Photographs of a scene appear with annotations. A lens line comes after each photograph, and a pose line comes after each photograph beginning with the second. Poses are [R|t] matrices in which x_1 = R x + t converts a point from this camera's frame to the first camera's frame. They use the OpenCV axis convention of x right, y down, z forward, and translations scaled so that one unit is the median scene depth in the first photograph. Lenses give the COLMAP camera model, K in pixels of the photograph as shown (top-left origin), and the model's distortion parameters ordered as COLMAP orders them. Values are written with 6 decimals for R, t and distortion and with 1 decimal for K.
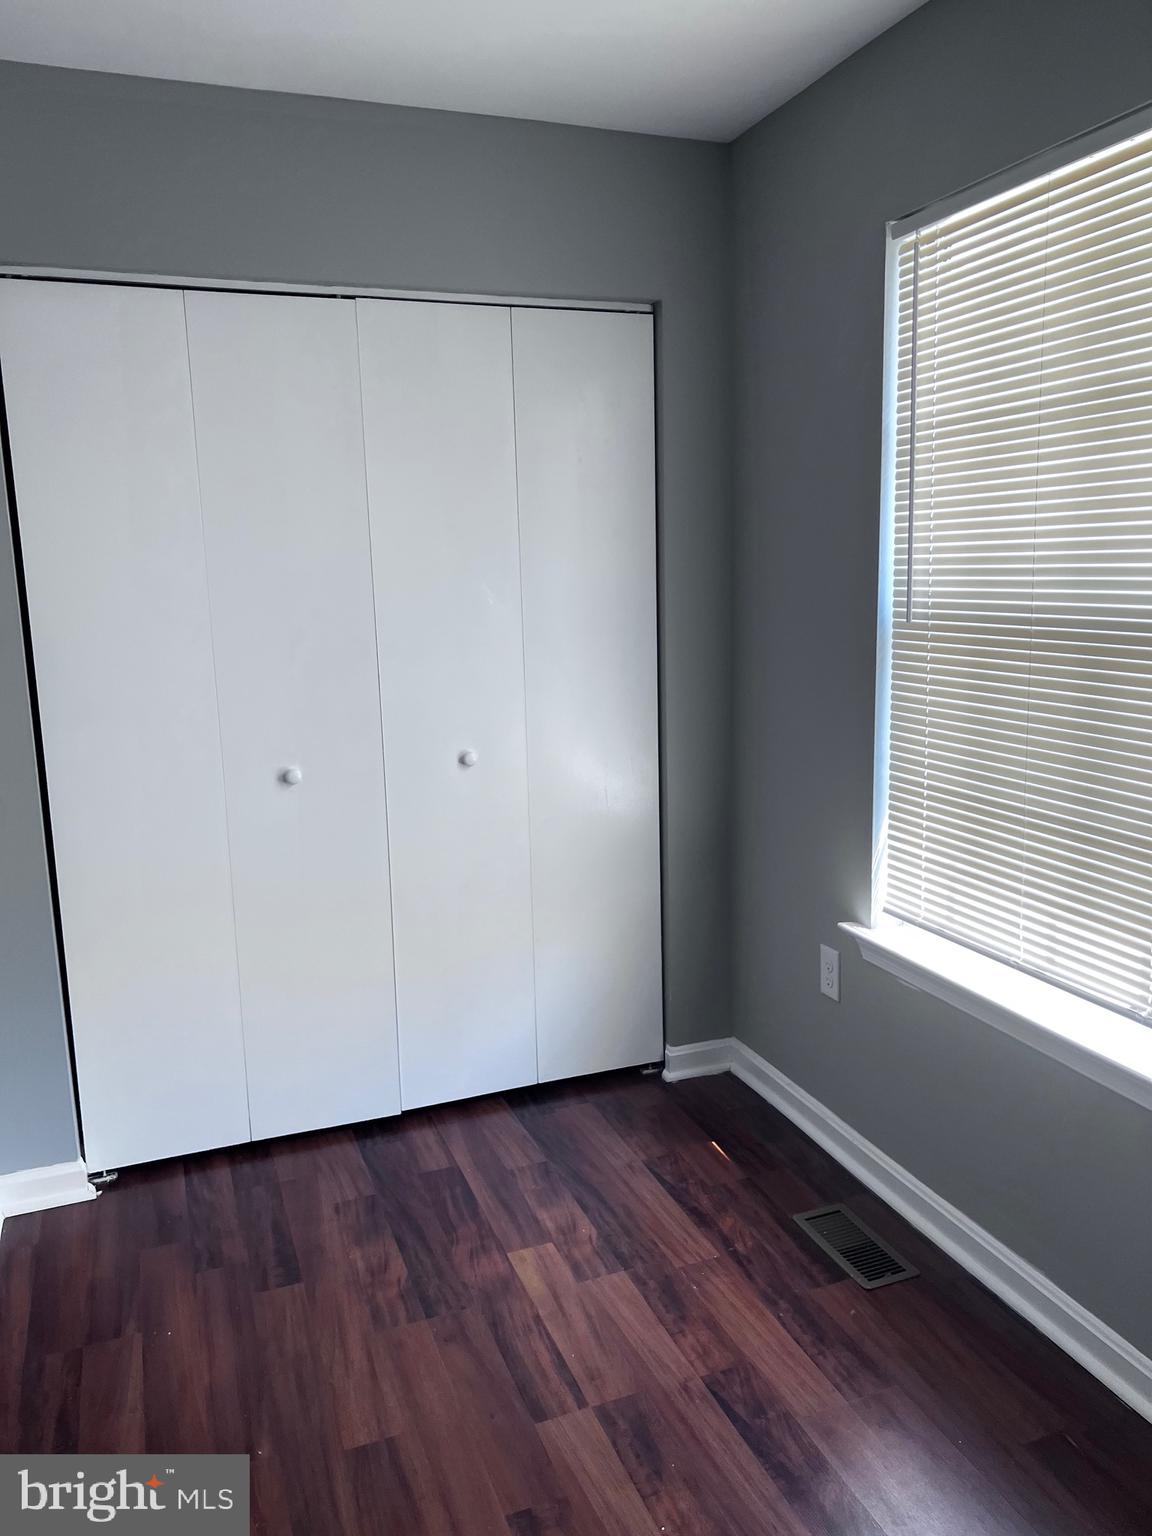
lens RADIAL K [[1164.2, 0, 585.4], [0, 1164.2, 770.0], [0, 0, 1]] dist [0.050184, -0.070314]
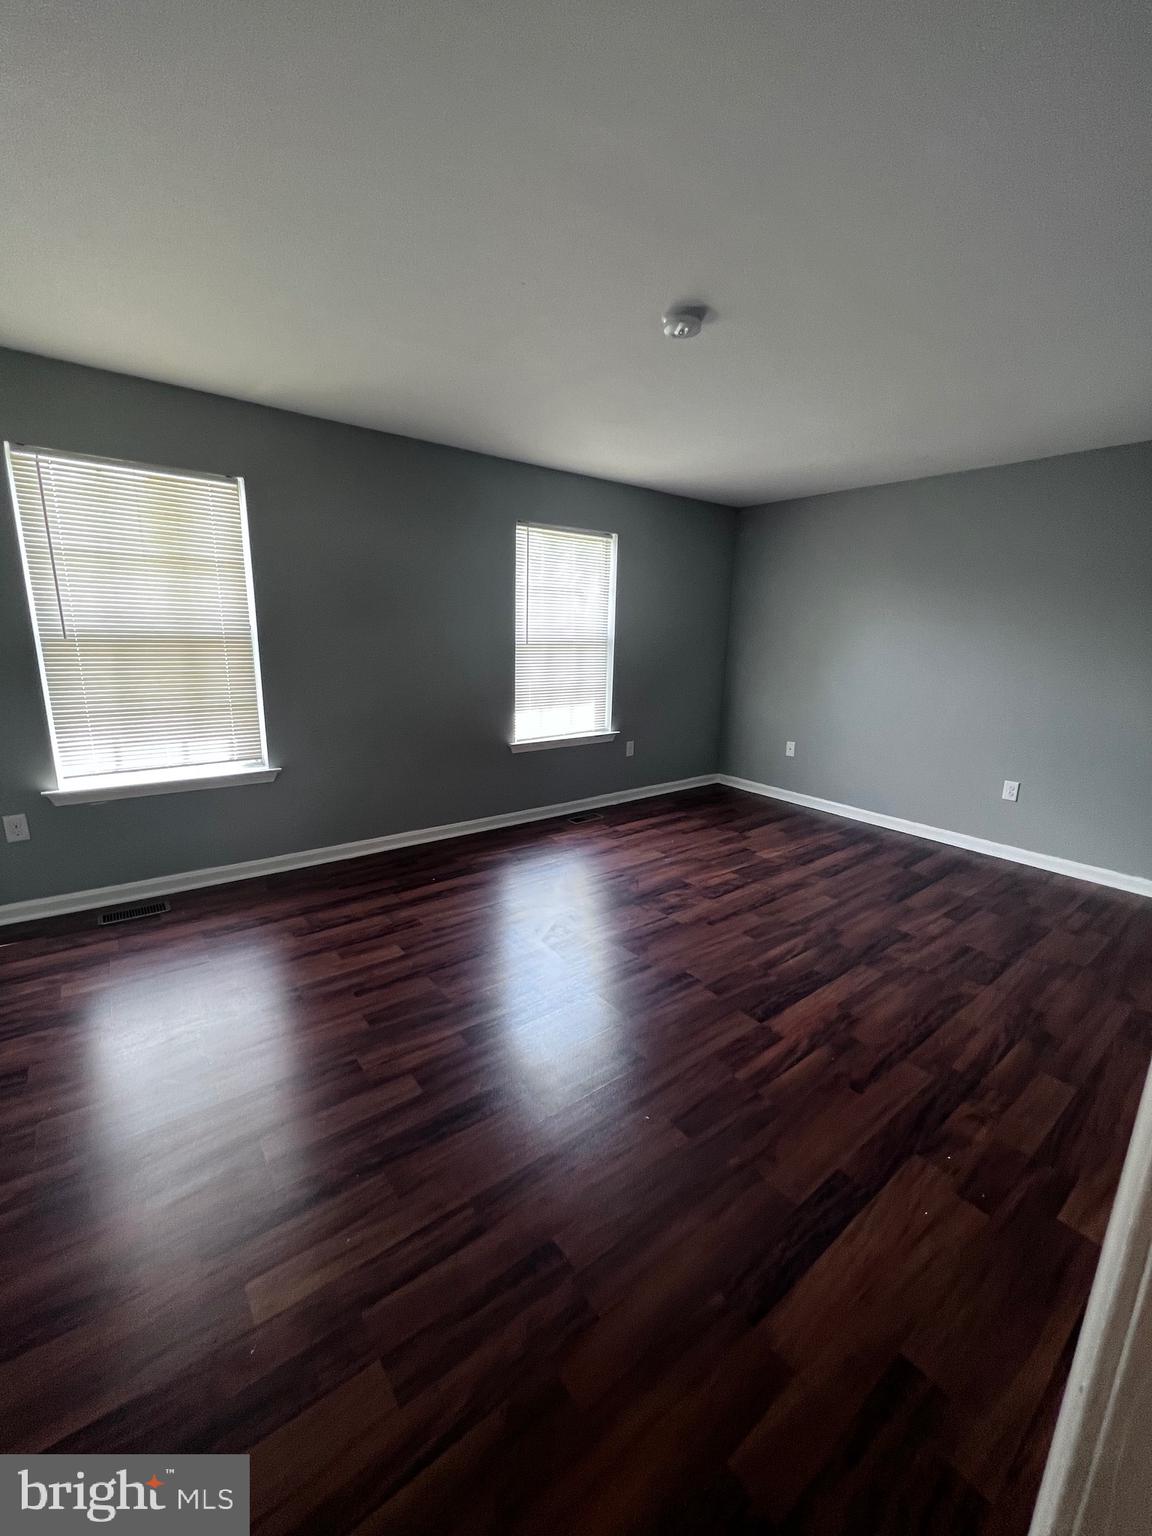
lens RADIAL K [[624.7, 0, 579.4], [0, 624.7, 771.1], [0, 0, 1]] dist [0.003665, -0.000573]
pose [[-0.293442, -0.194716, 0.935937, -1.163956], [0.144895, 0.958667, 0.244873, -0.036777], [-0.944933, 0.207468, -0.253100, 0.449282]]
